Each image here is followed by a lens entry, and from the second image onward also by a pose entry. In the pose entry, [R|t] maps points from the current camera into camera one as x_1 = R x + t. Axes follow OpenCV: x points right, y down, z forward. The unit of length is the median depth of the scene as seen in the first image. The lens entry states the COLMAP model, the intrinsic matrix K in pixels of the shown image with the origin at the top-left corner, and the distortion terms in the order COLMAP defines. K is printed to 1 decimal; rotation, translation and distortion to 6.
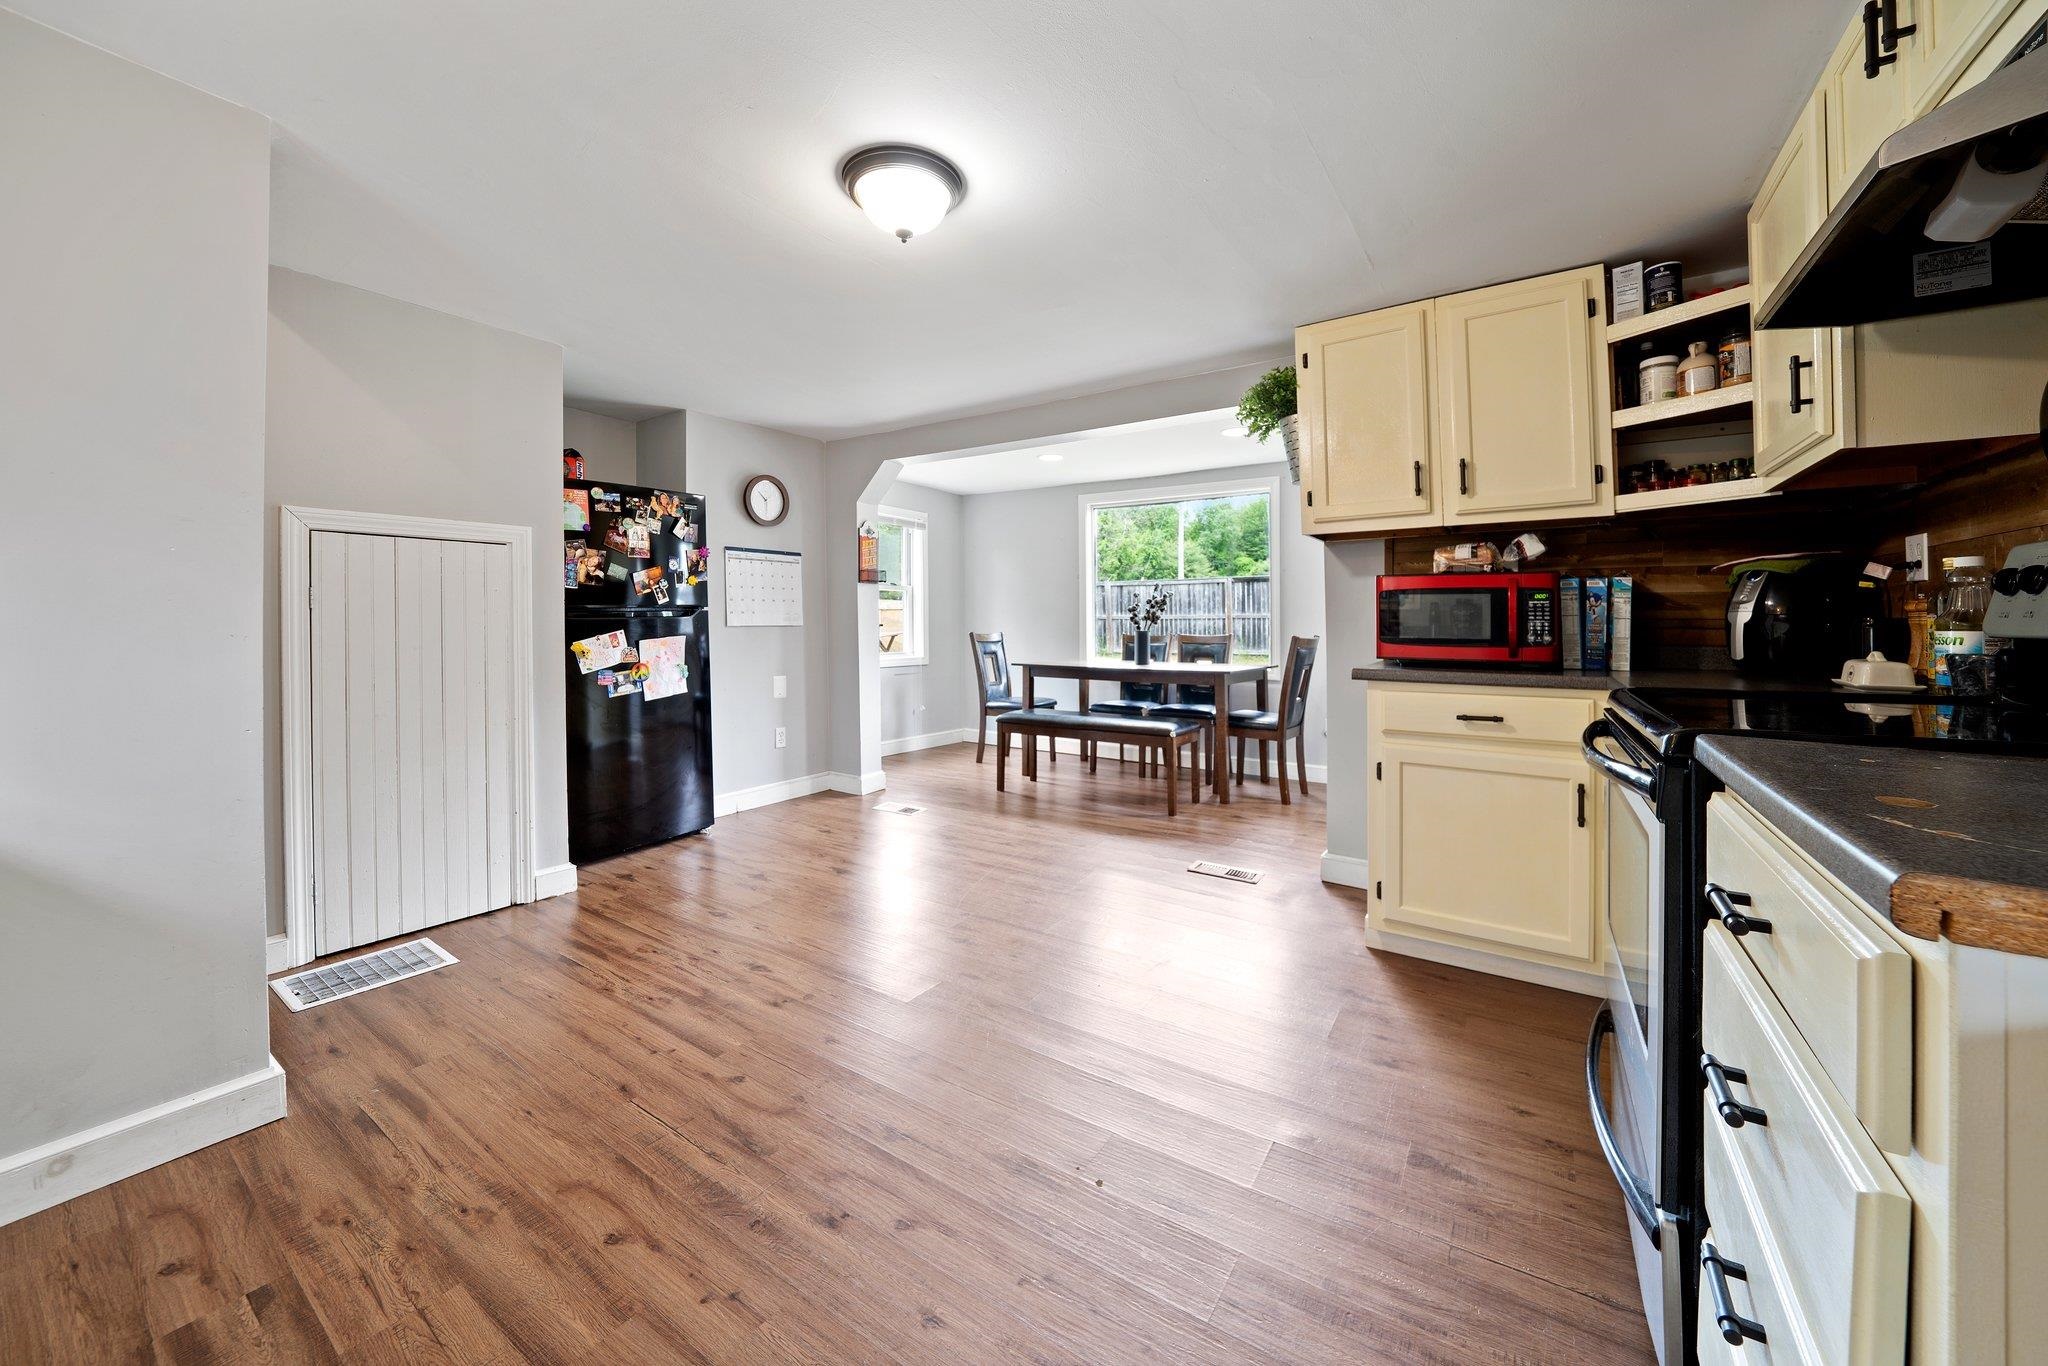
lens RADIAL K [[751.8, 0, 1021.6], [0, 751.8, 625.5], [0, 0, 1]] dist [-0.000302, -0.000006]
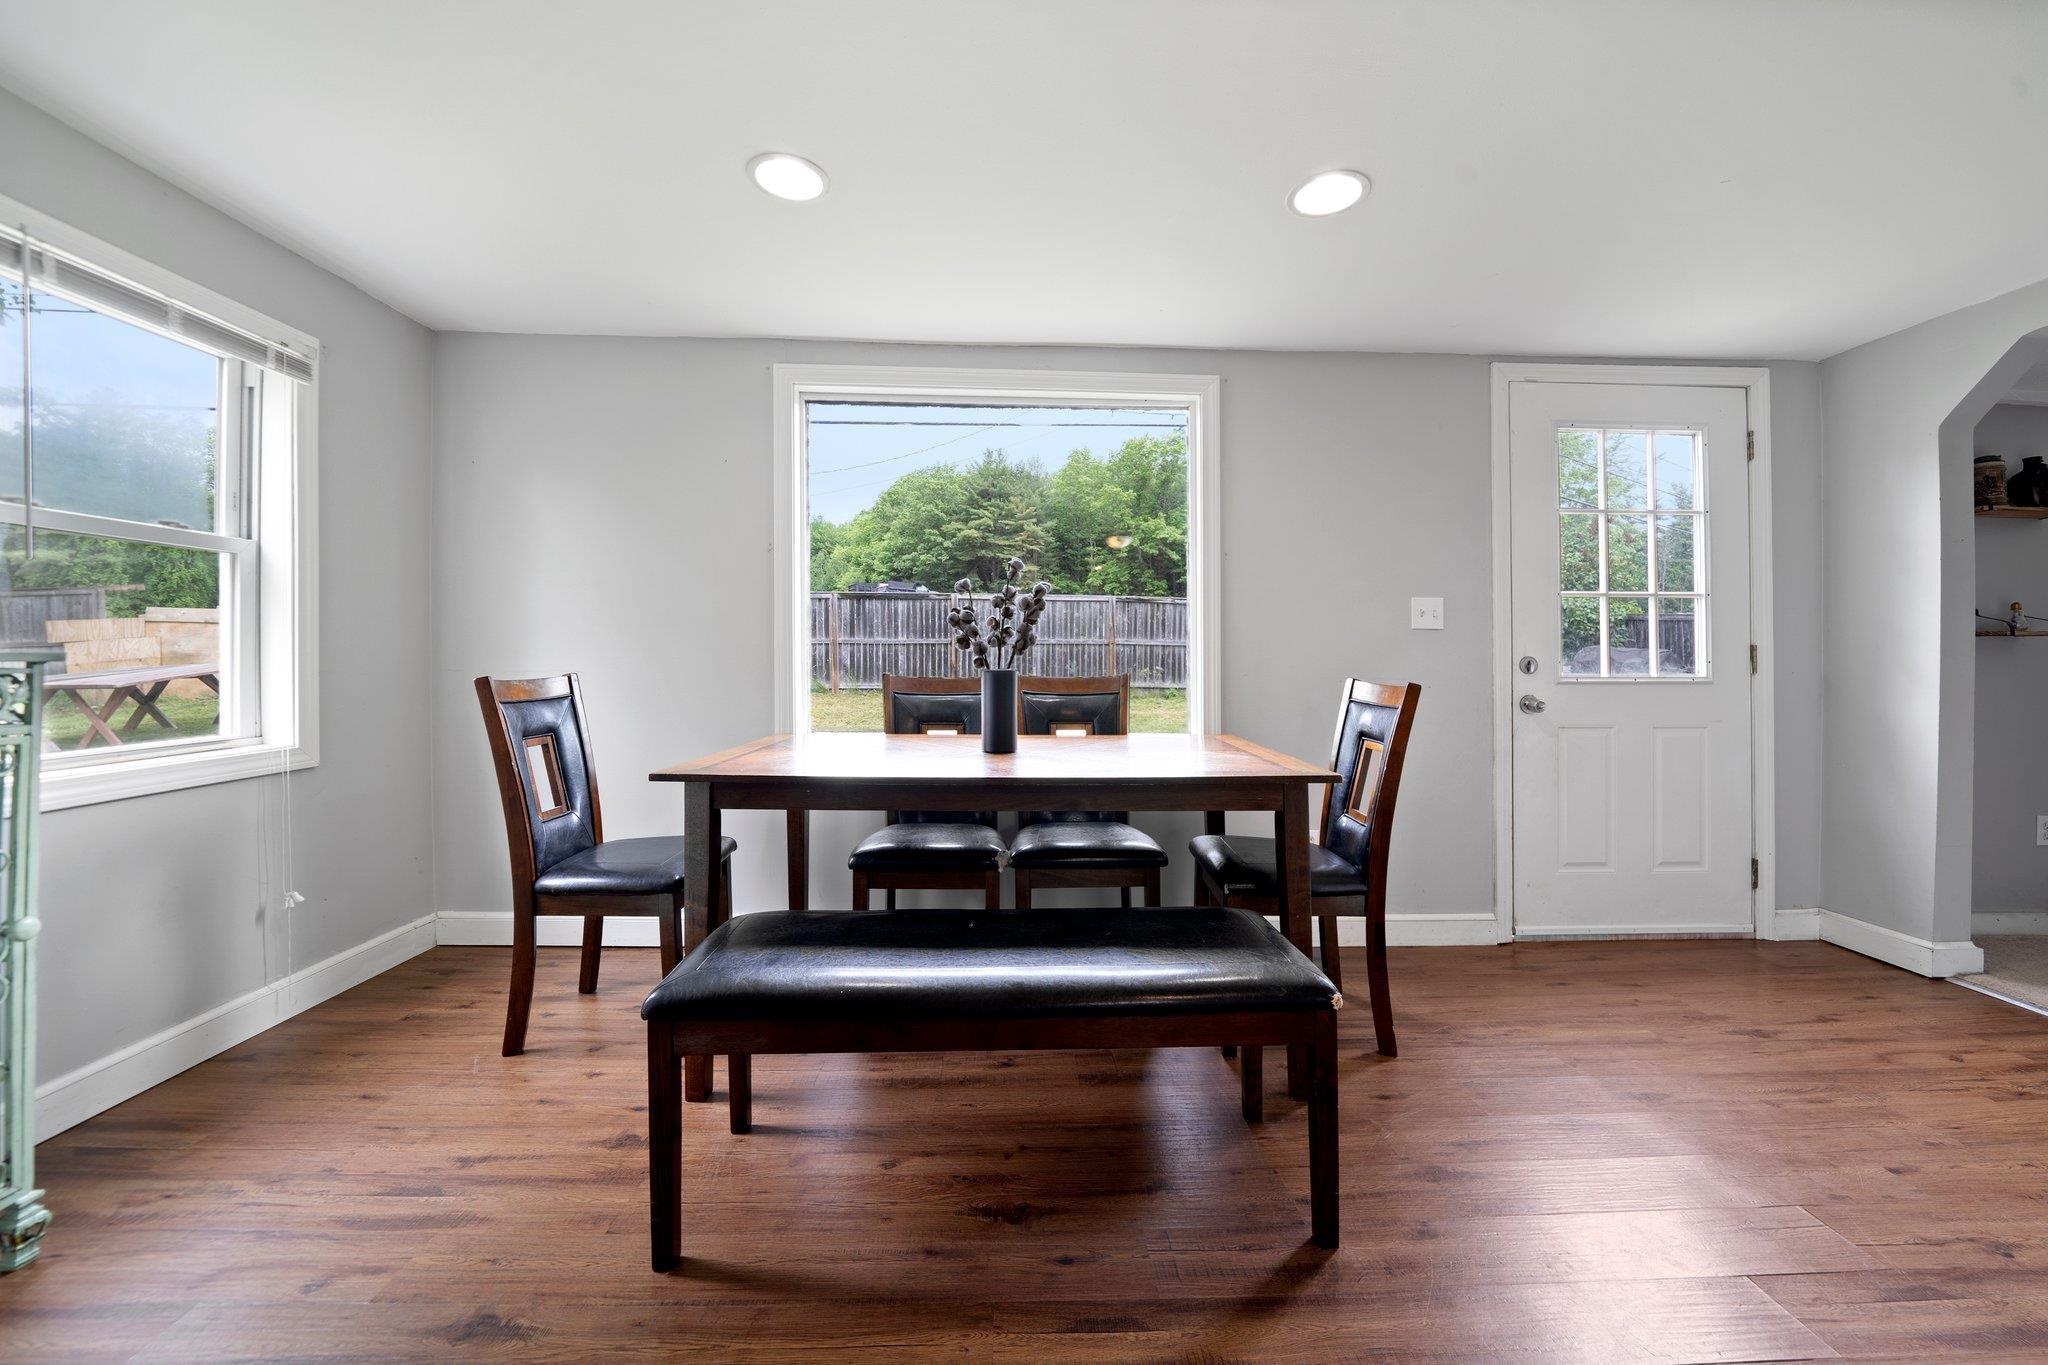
lens RADIAL K [[756.1, 0, 1023.0], [0, 756.1, 647.0], [0, 0, 1]] dist [-0.014919, -0.000004]
pose [[0.809859, 0.004135, 0.586610, -0.105225], [-0.000146, 0.999977, -0.006847, -0.003485], [-0.586624, 0.005460, 0.809841, 0.895005]]
